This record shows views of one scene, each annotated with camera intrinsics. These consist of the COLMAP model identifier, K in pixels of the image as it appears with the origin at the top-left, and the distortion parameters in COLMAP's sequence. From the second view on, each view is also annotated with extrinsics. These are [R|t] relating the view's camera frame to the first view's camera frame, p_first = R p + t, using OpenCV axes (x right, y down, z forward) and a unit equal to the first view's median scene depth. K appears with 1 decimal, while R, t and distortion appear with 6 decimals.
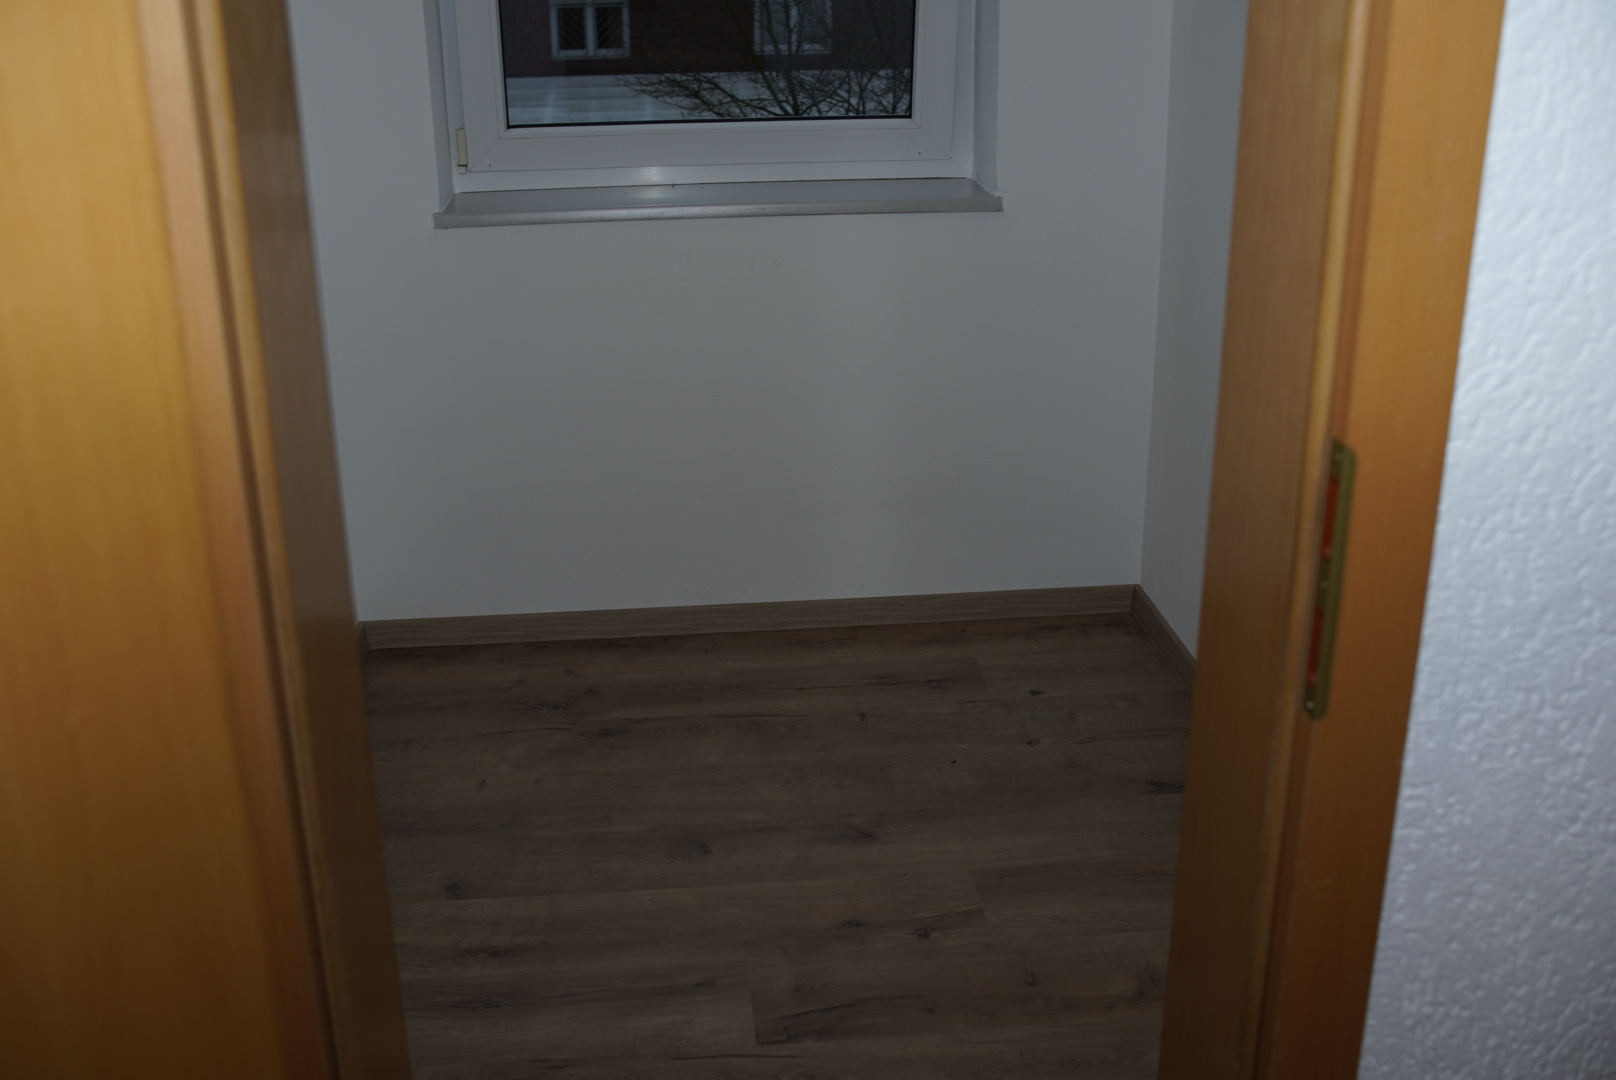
lens RADIAL K [[1611.5, 0, 808.0], [0, 1611.5, 540.0], [0, 0, 1]] dist [-0.139618, 0.200841]
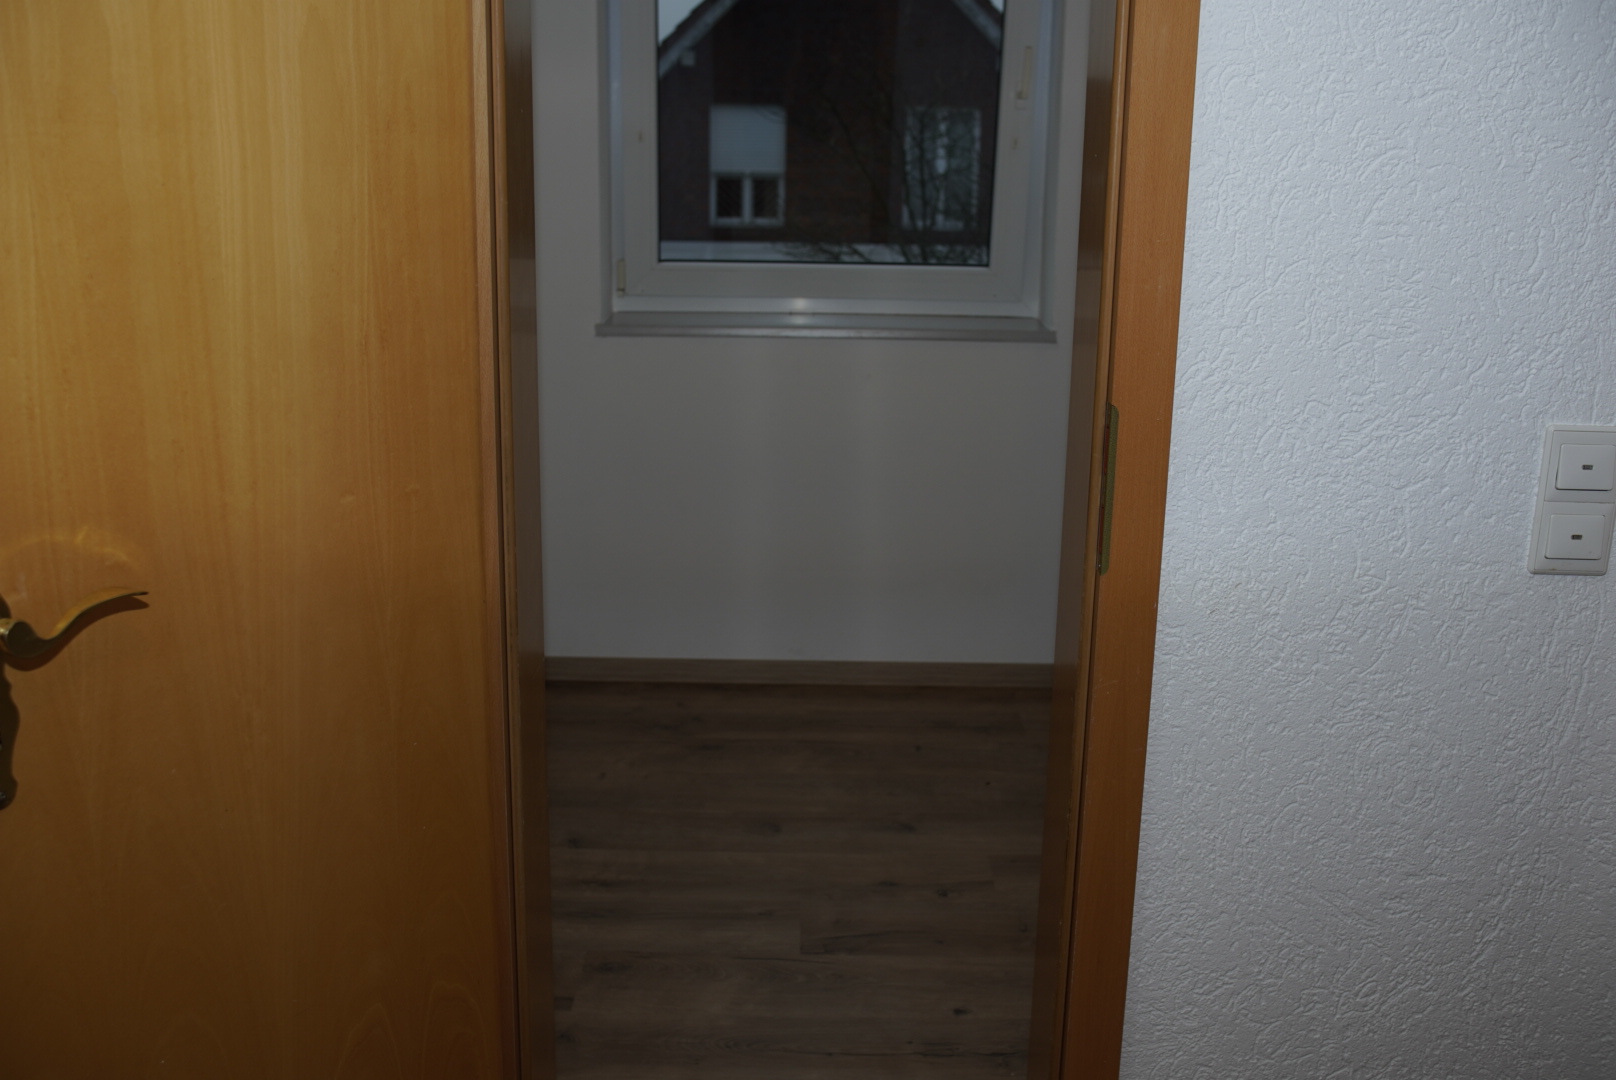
lens RADIAL K [[1611.5, 0, 808.0], [0, 1611.5, 540.0], [0, 0, 1]] dist [-0.139618, 0.200841]
pose [[0.995052, 0.049953, -0.085889, 0.066862], [-0.058670, 0.993037, -0.102156, 0.116212], [0.080188, 0.106690, 0.991054, -0.305521]]
